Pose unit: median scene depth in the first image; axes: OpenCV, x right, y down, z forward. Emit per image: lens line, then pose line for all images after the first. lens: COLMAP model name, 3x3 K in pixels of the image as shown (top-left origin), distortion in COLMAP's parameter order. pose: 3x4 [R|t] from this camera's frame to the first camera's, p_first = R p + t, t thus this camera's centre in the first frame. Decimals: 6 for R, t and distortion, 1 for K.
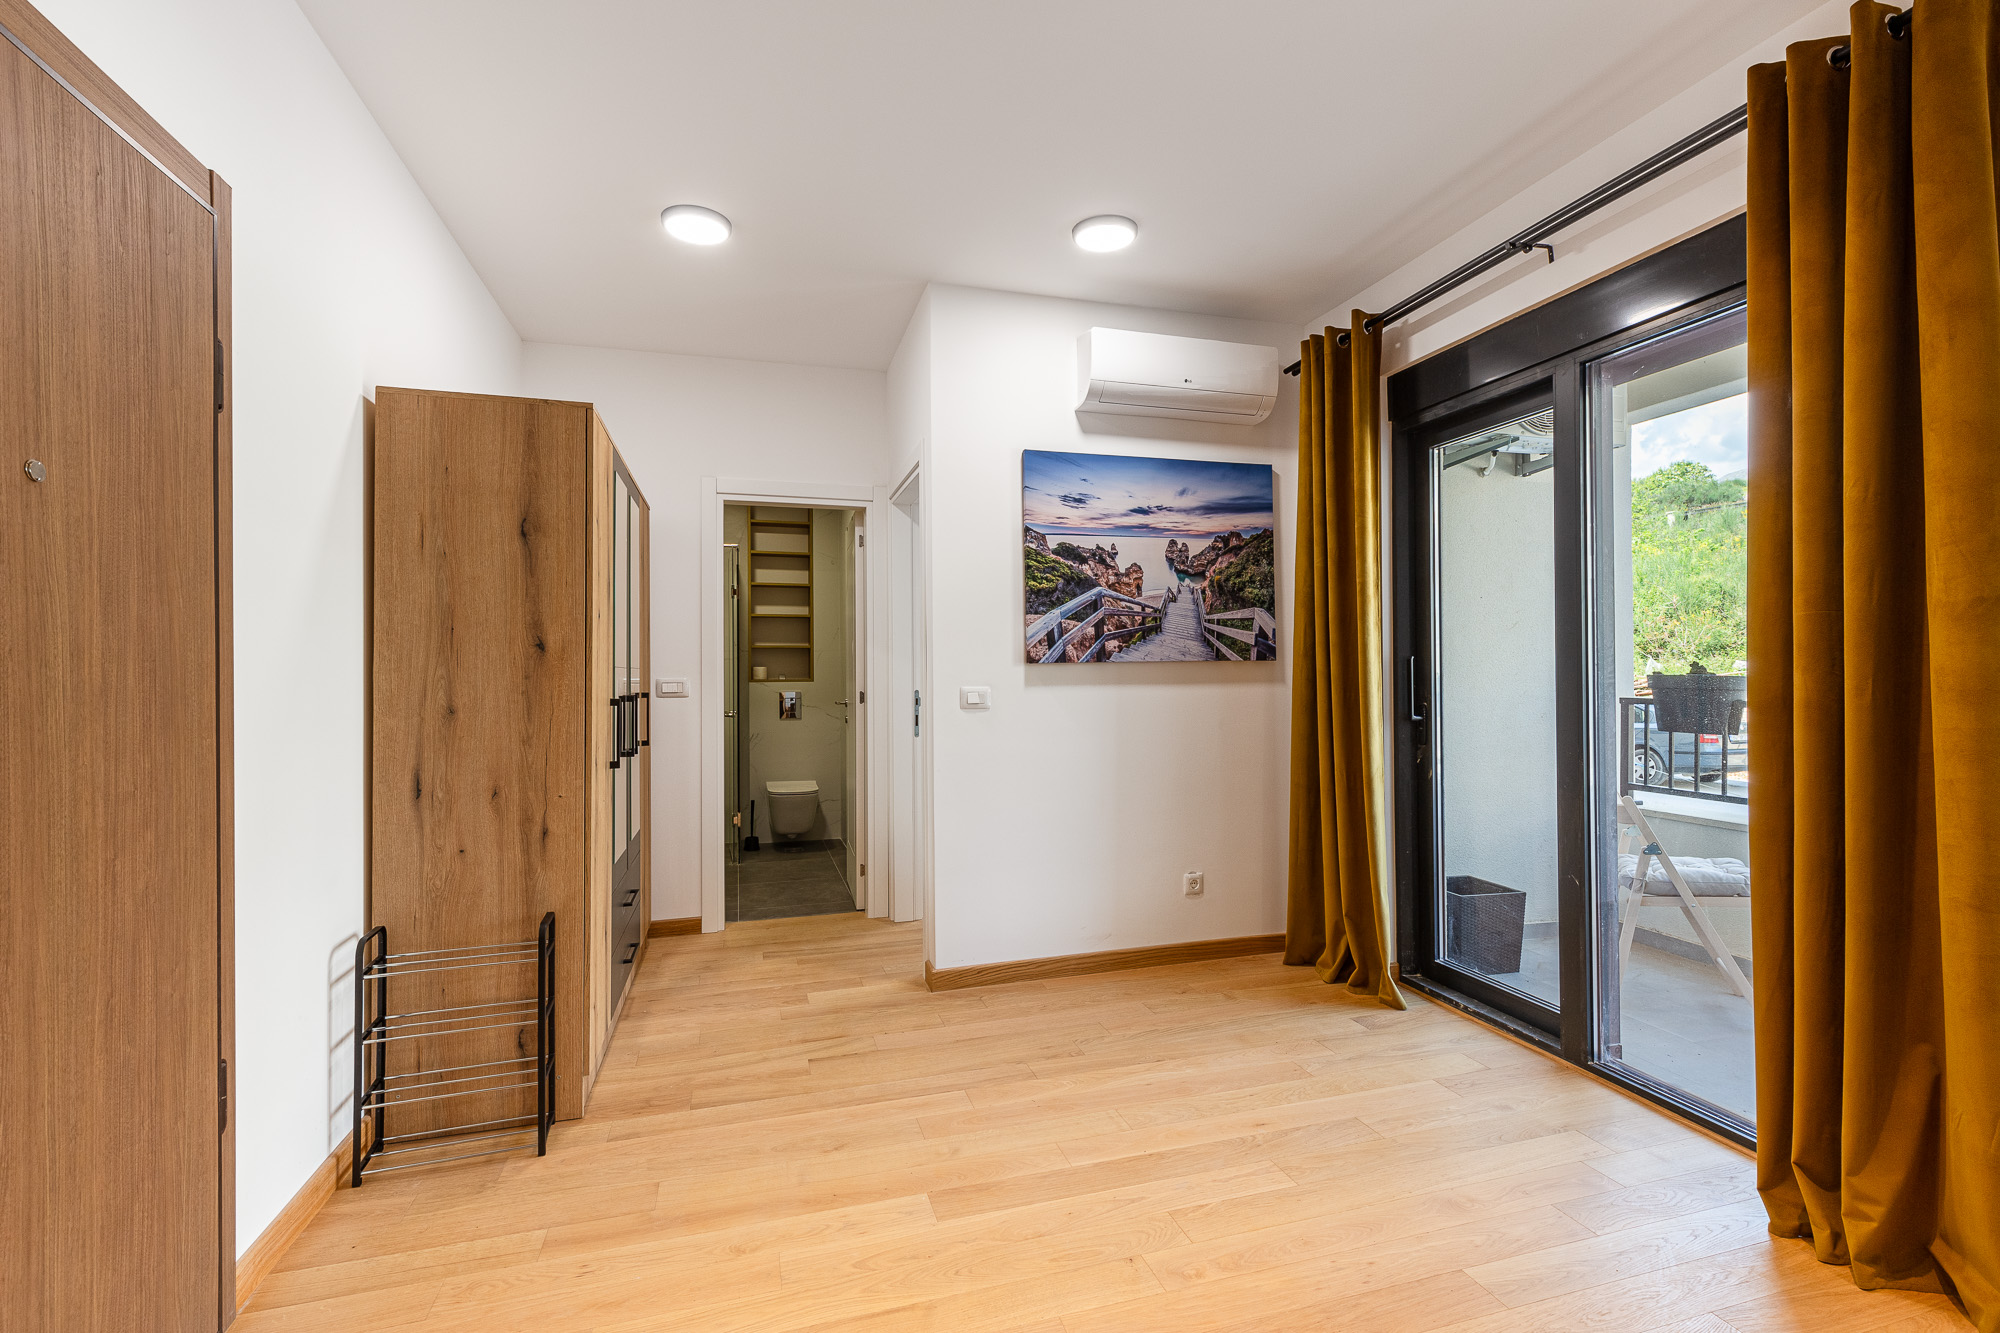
lens RADIAL K [[898.9, 0, 1034.0], [0, 898.9, 664.2], [0, 0, 1]] dist [0.010527, -0.002912]
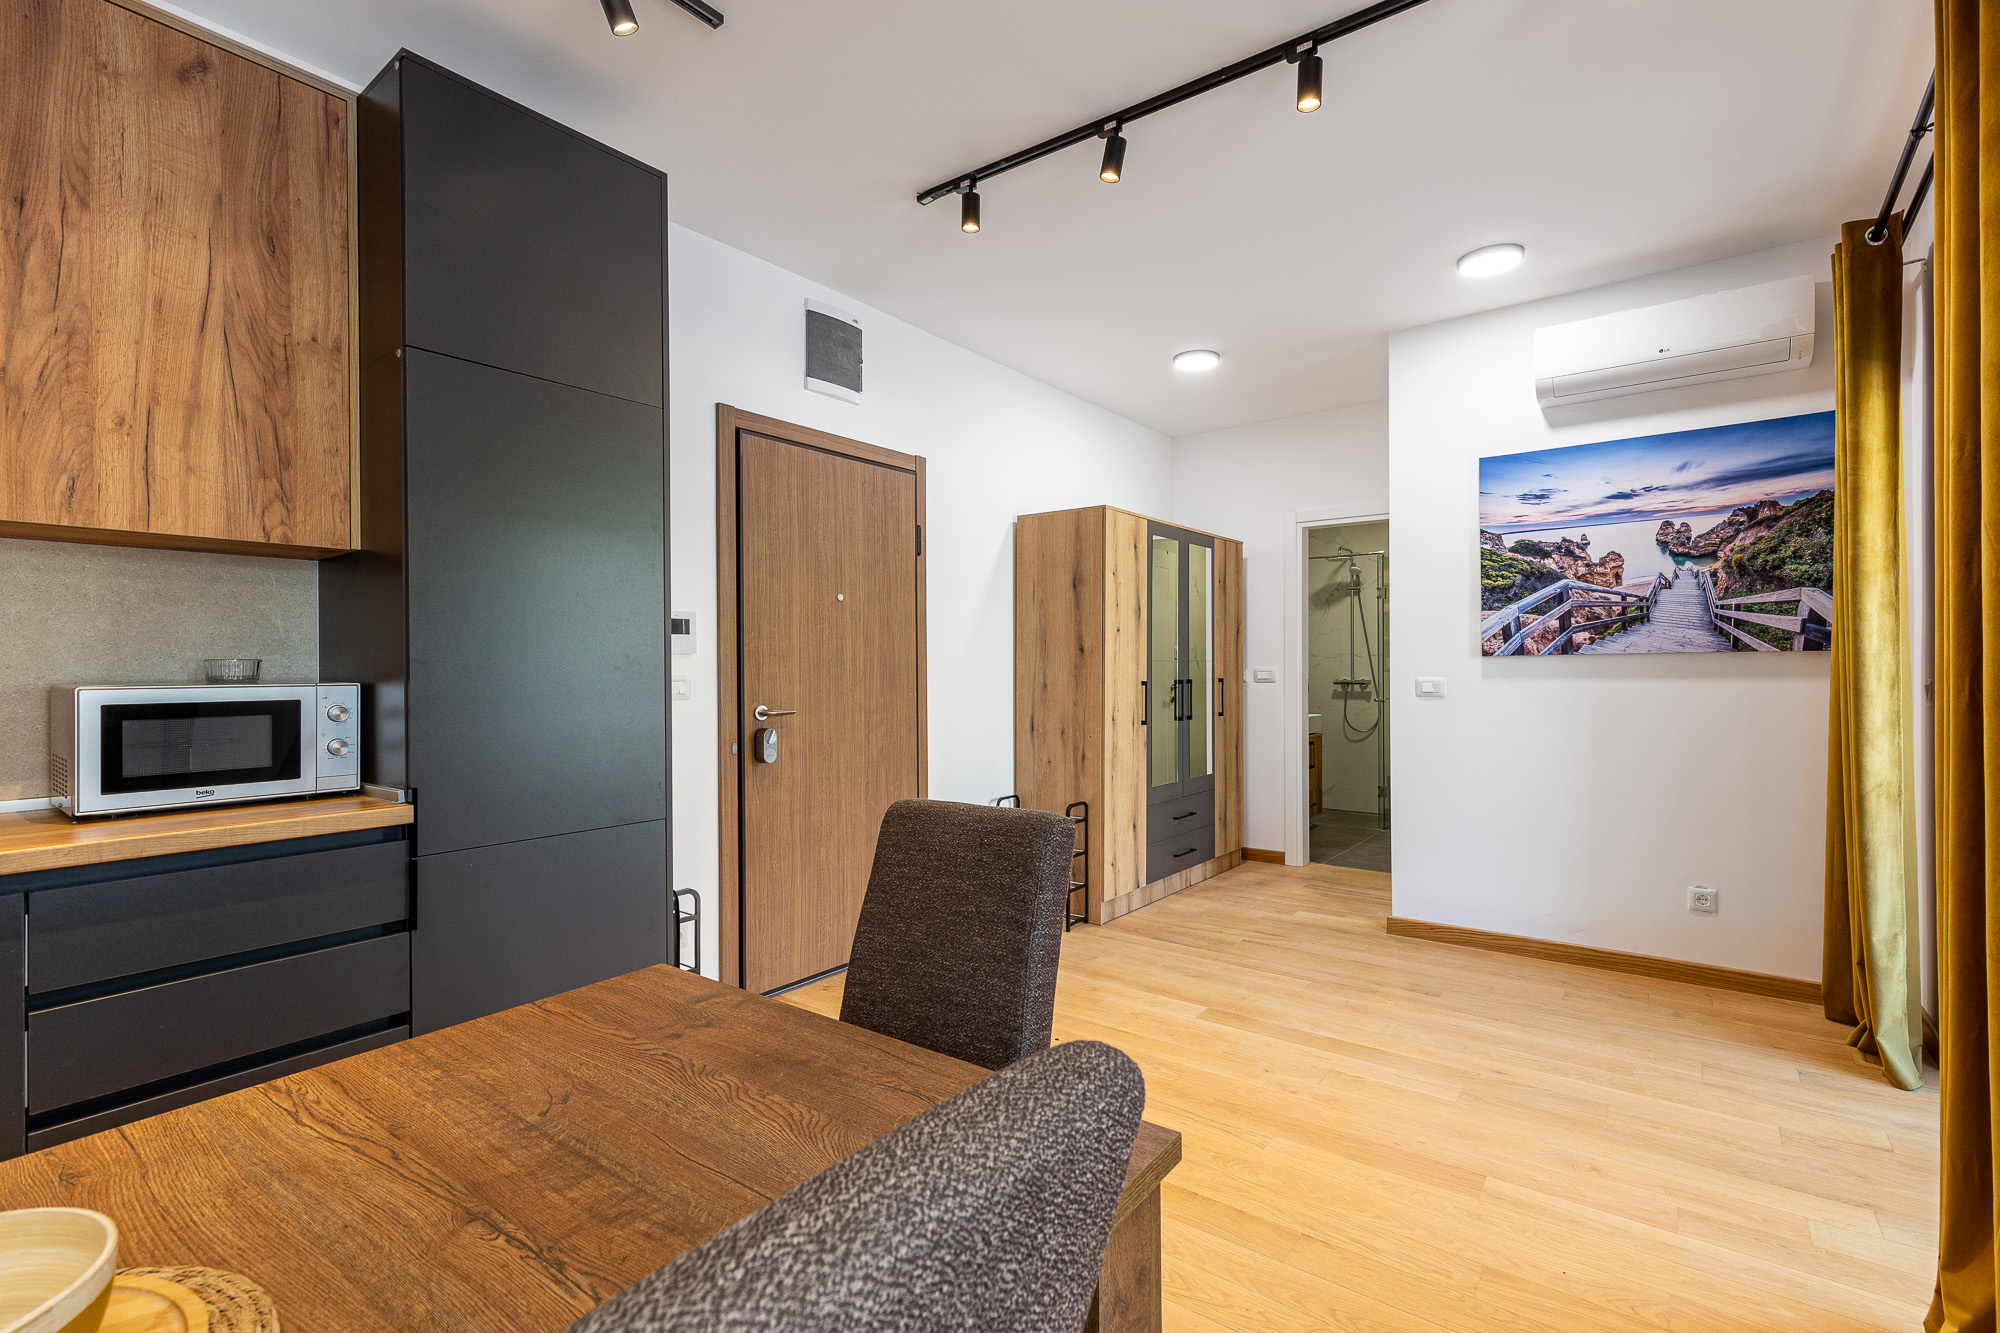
lens RADIAL K [[898.9, 0, 1016.8], [0, 898.9, 670.5], [0, 0, 1]] dist [0.010527, -0.002912]
pose [[0.593077, 0.008068, -0.805105, 0.529320], [0.008031, 0.999841, 0.015935, -0.005816], [0.805106, -0.015916, 0.592918, -0.090103]]
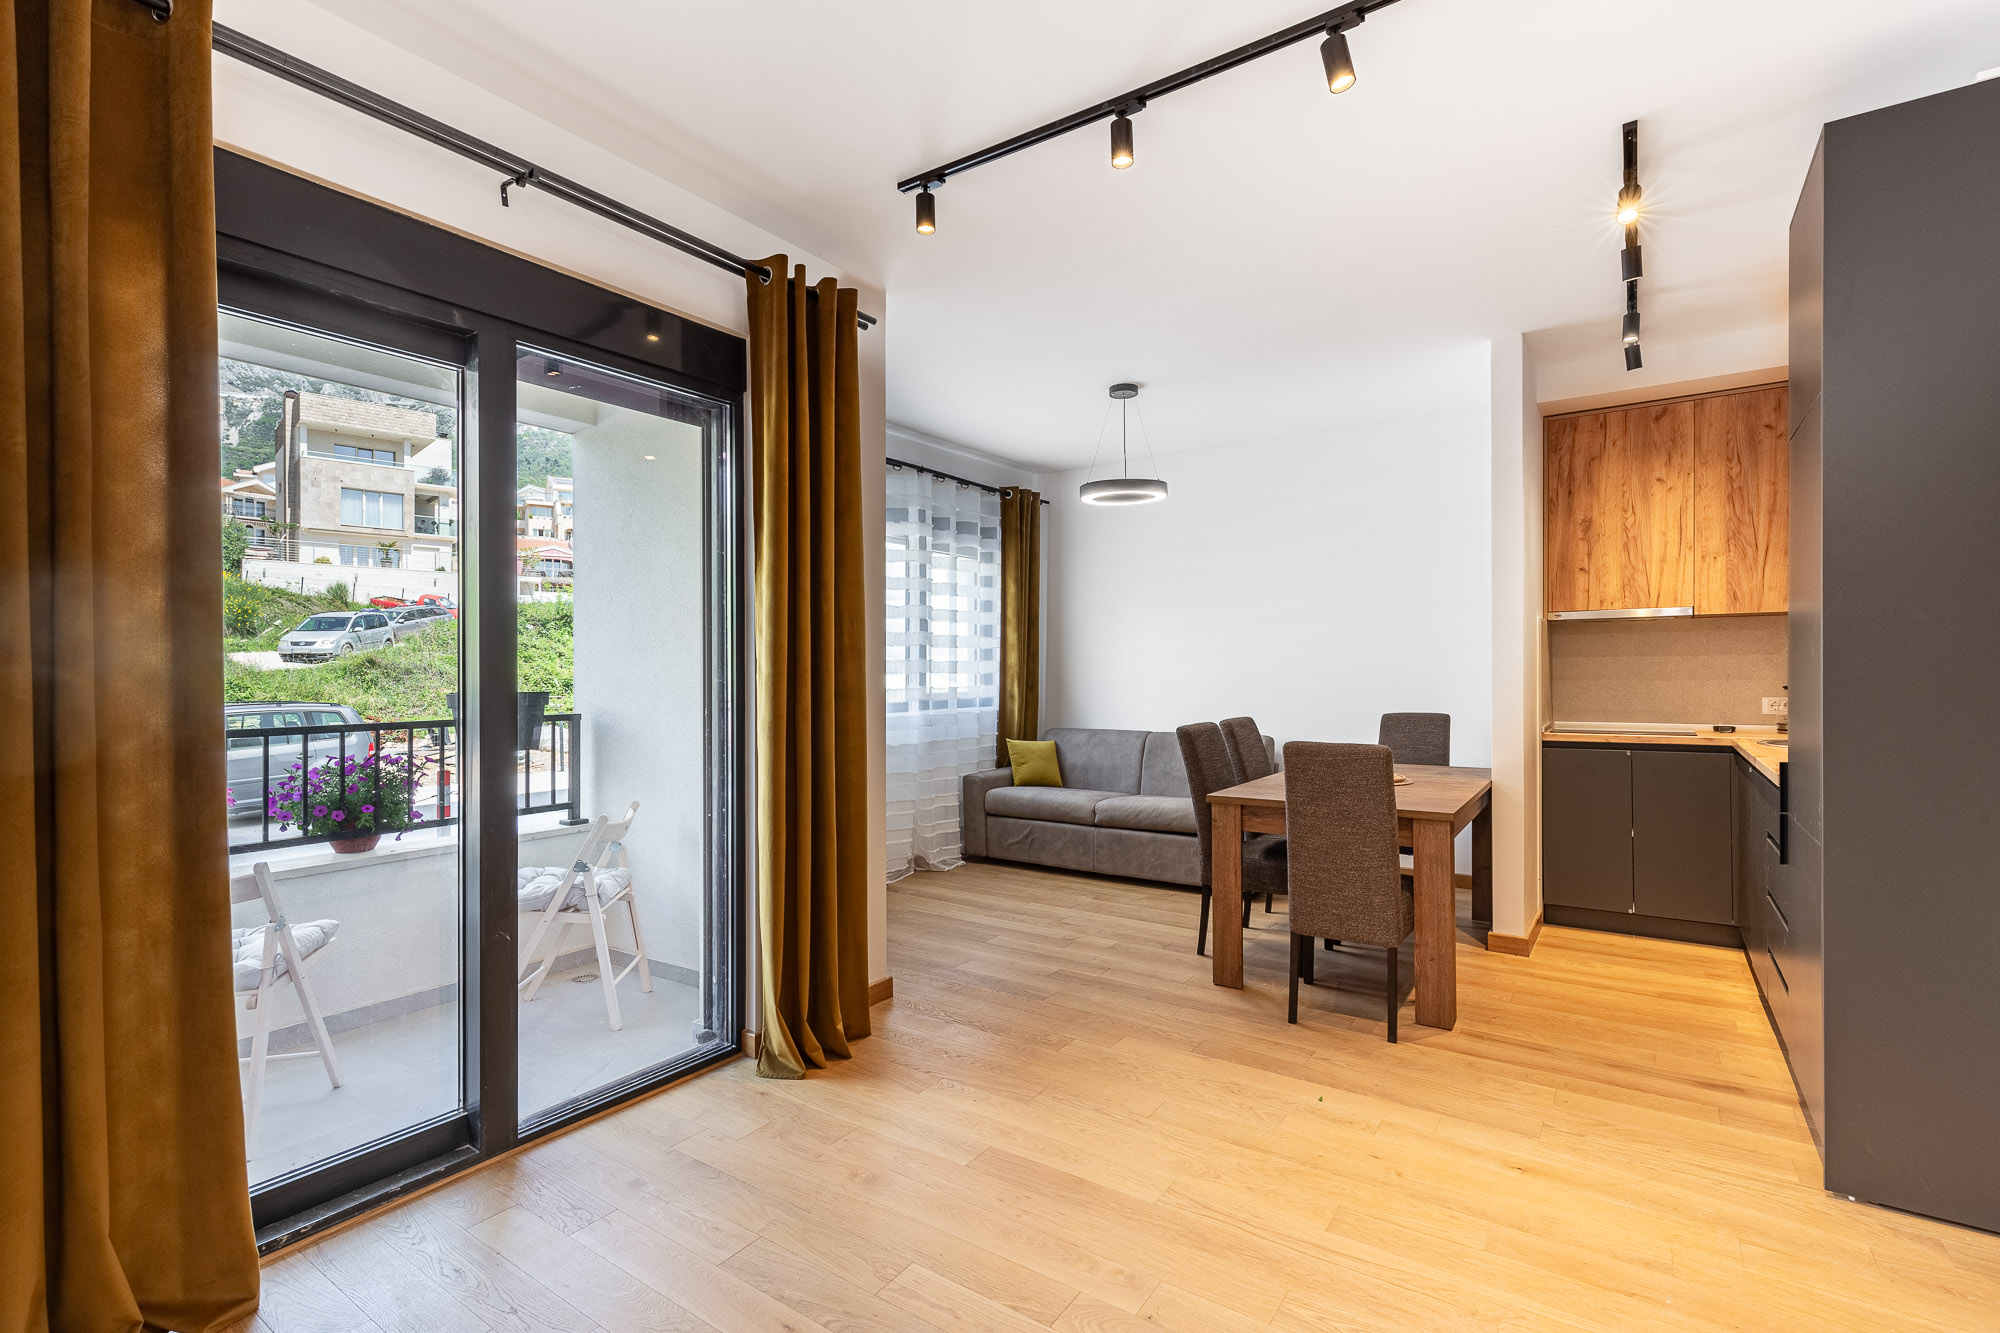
lens RADIAL K [[898.9, 0, 1009.5], [0, 898.9, 658.3], [0, 0, 1]] dist [0.010527, -0.002912]
pose [[-0.626669, 0.027210, 0.778810, -0.299625], [0.006582, 0.999539, -0.029626, 0.002286], [-0.779257, -0.013439, -0.626560, 0.905453]]
